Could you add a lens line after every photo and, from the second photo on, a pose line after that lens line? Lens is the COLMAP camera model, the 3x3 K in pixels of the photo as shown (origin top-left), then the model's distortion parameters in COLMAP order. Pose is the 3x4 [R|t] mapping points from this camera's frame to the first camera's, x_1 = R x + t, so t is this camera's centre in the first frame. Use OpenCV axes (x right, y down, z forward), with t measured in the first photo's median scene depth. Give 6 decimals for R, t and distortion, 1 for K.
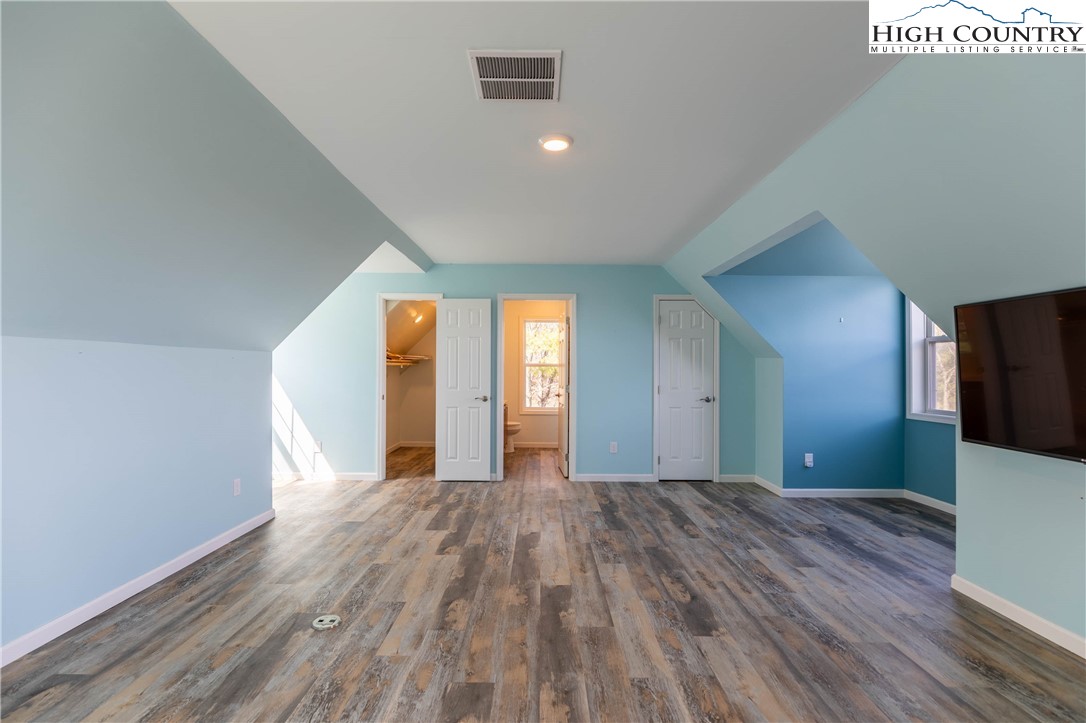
lens RADIAL K [[512.9, 0, 541.9], [0, 512.9, 366.2], [0, 0, 1]] dist [-0.000253, 0.000390]
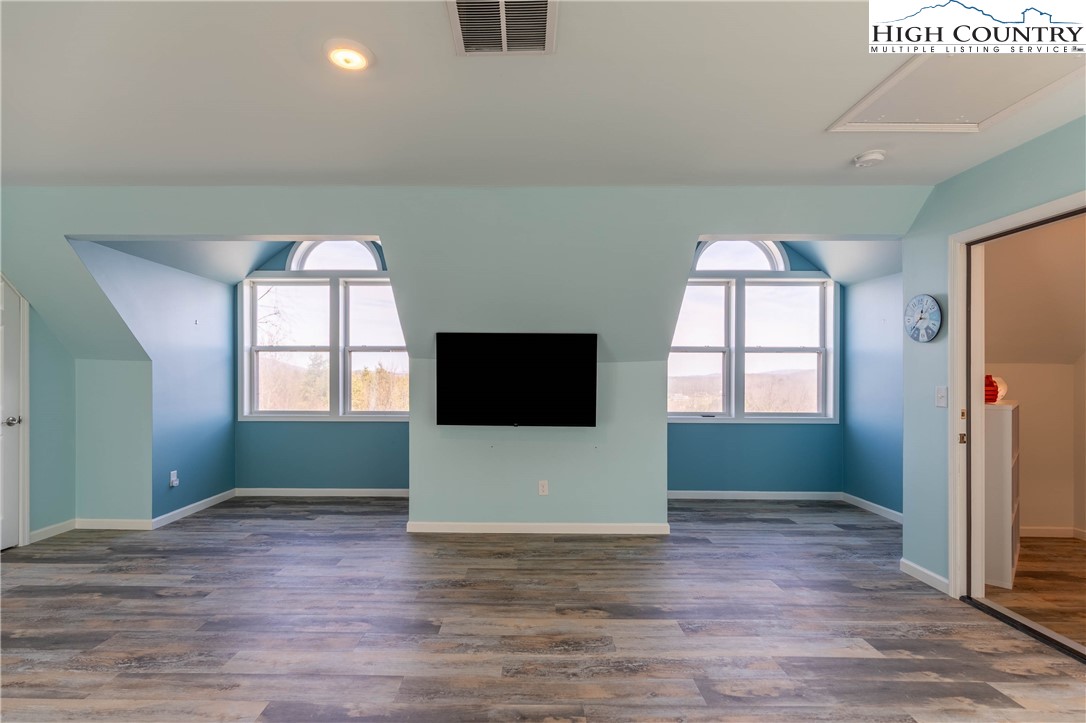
lens RADIAL K [[517.5, 0, 528.7], [0, 517.5, 373.9], [0, 0, 1]] dist [-0.000221, 0.001226]
pose [[0.010243, 0.002328, 0.999945, -0.549994], [-0.008410, 0.999962, -0.002242, 0.001825], [-0.999912, -0.008387, 0.010262, 0.597288]]
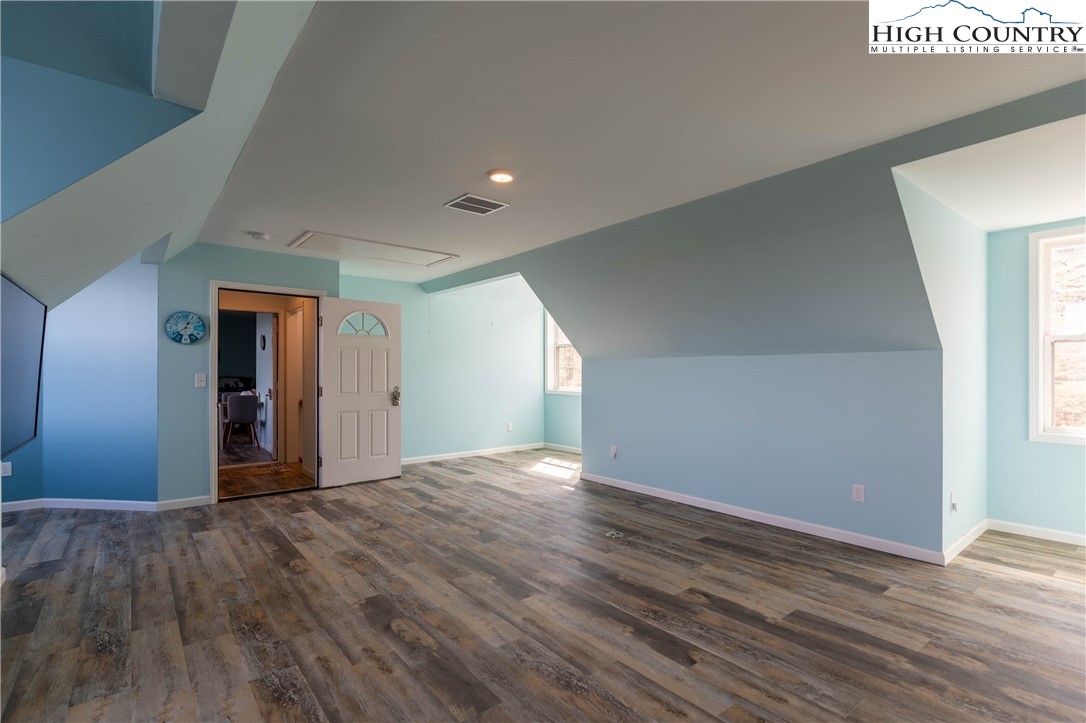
lens RADIAL K [[517.5, 0, 528.7], [0, 517.5, 373.9], [0, 0, 1]] dist [-0.000221, 0.001226]
pose [[-0.798990, -0.003533, -0.601334, 0.543902], [-0.001770, 0.999992, -0.003524, 0.019788], [0.601341, -0.001751, -0.798990, 1.582732]]
